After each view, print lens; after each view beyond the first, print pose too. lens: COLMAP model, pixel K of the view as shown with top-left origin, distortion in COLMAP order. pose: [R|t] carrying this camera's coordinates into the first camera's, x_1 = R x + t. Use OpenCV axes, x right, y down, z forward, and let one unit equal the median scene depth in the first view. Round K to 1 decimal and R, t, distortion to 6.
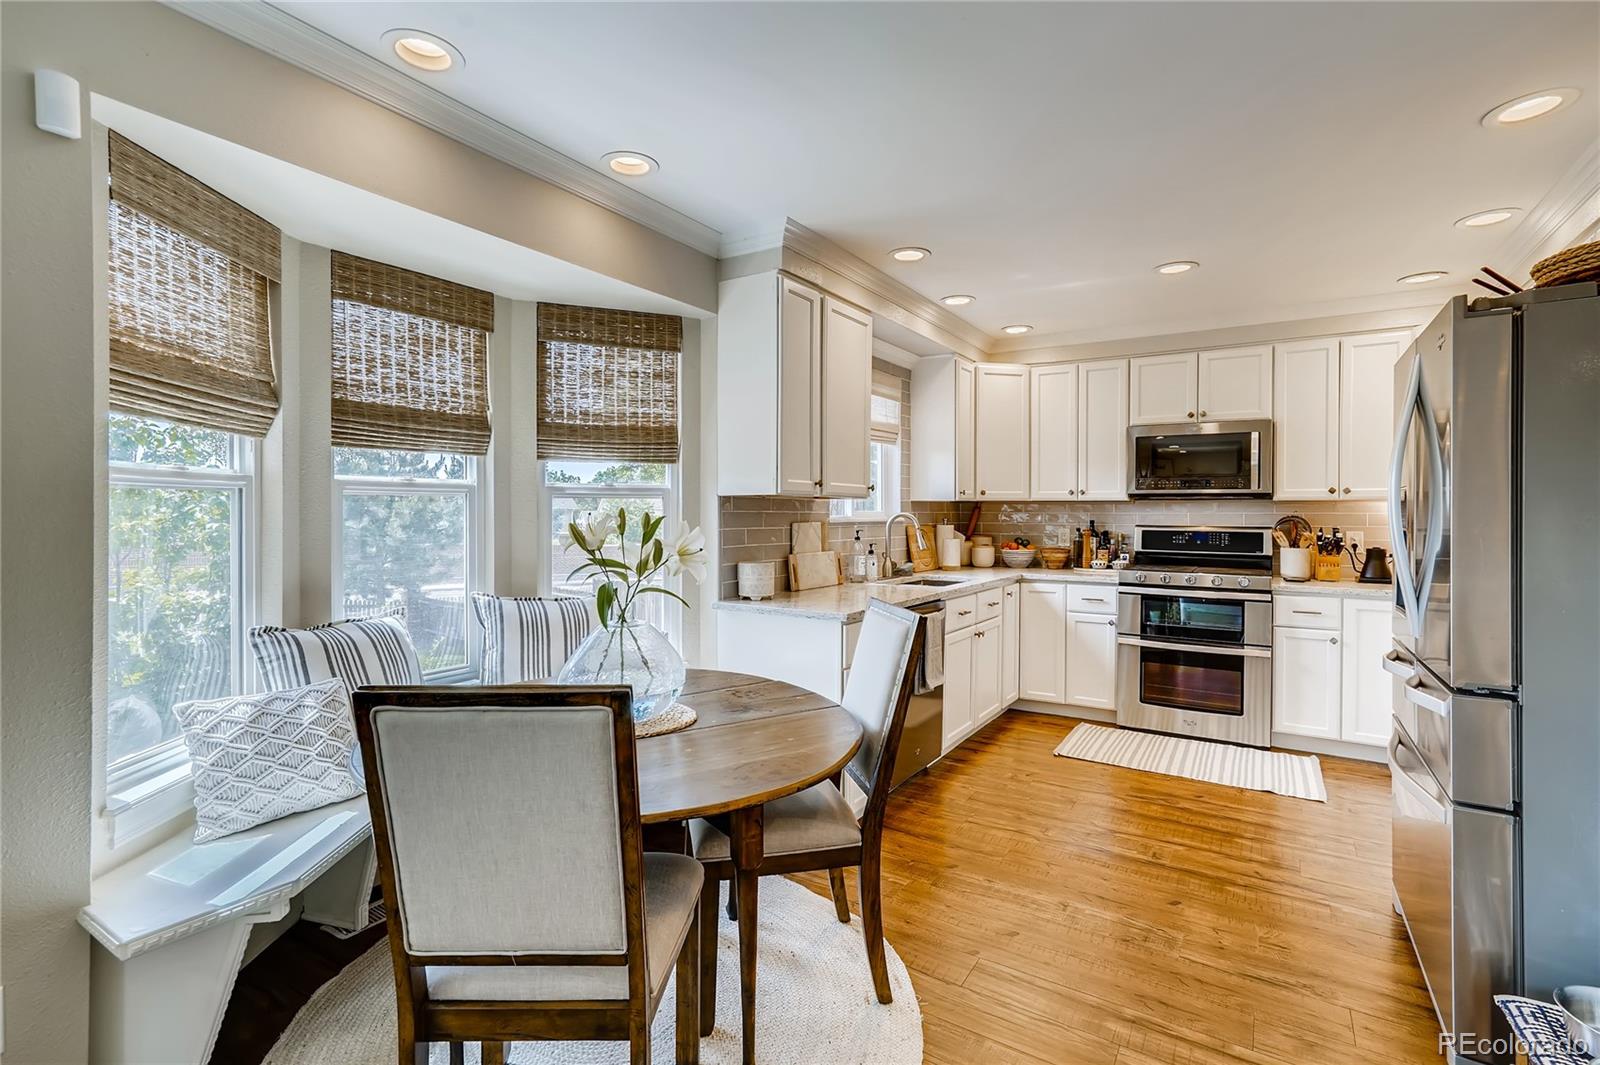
lens RADIAL K [[758.2, 0, 806.6], [0, 758.2, 517.5], [0, 0, 1]] dist [-0.013378, 0.008500]
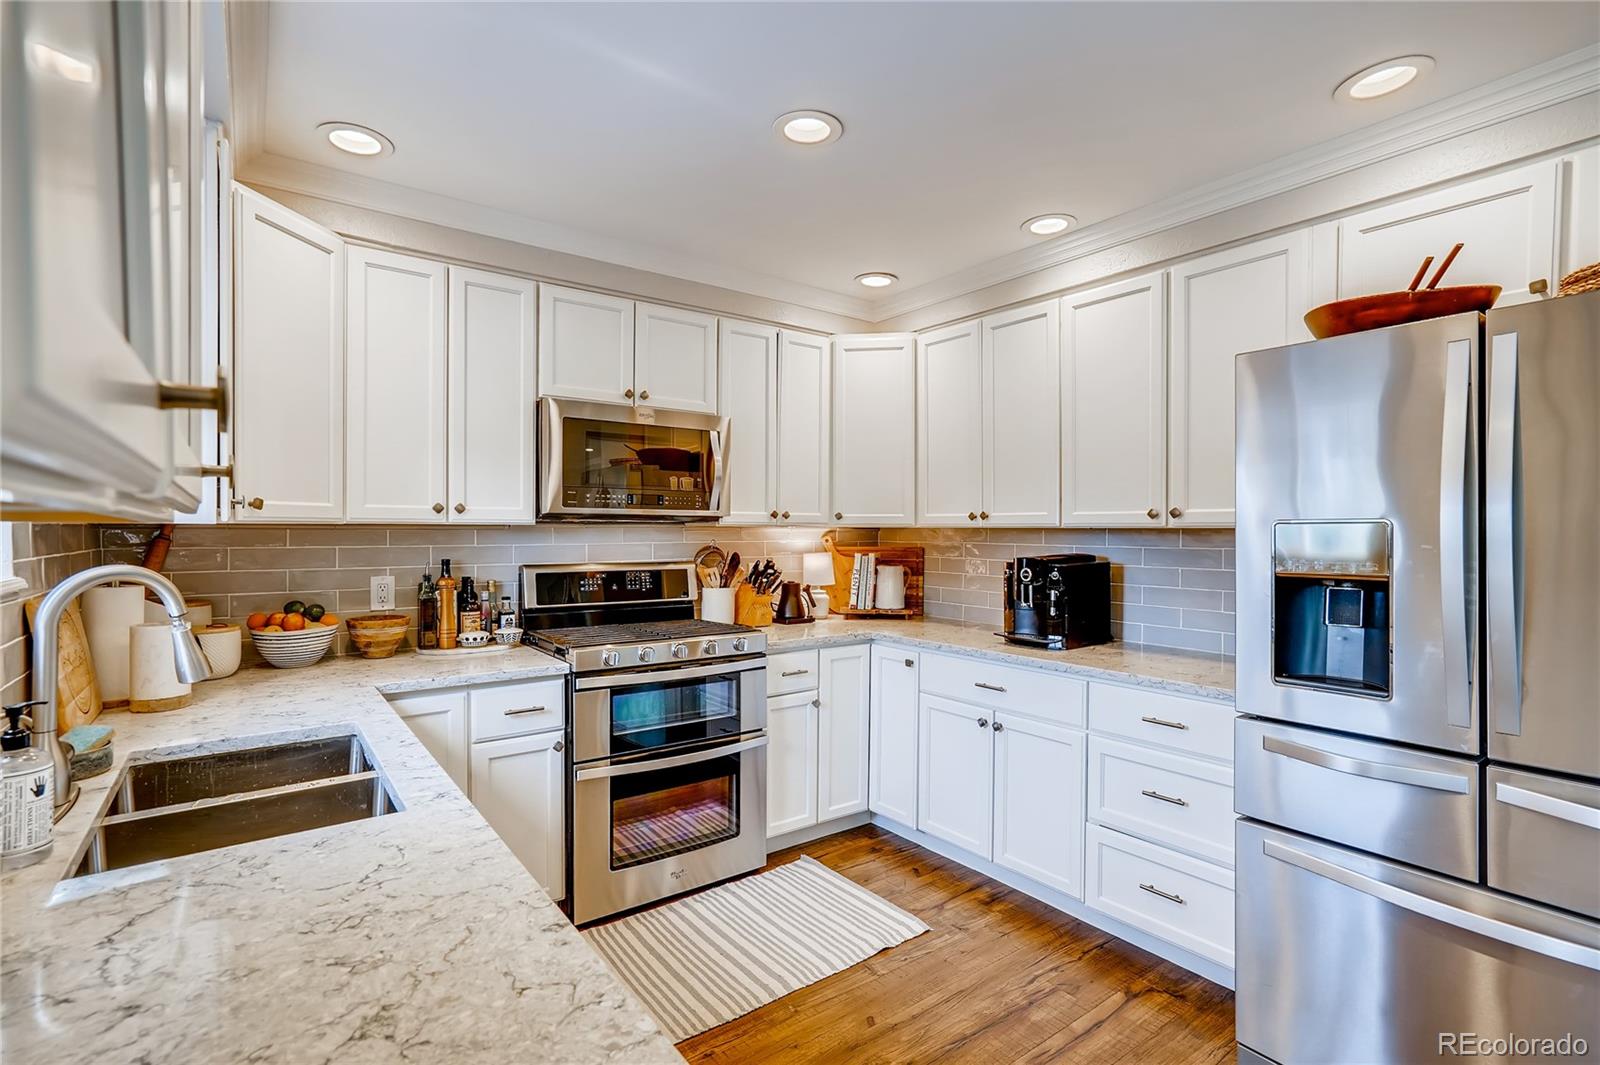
lens RADIAL K [[758.2, 0, 798.2], [0, 758.2, 531.4], [0, 0, 1]] dist [-0.013378, 0.008500]
pose [[0.358561, -0.007400, 0.933477, -0.048815], [0.004365, 0.999971, 0.006251, -0.021160], [-0.933496, 0.001833, 0.358583, 0.632089]]
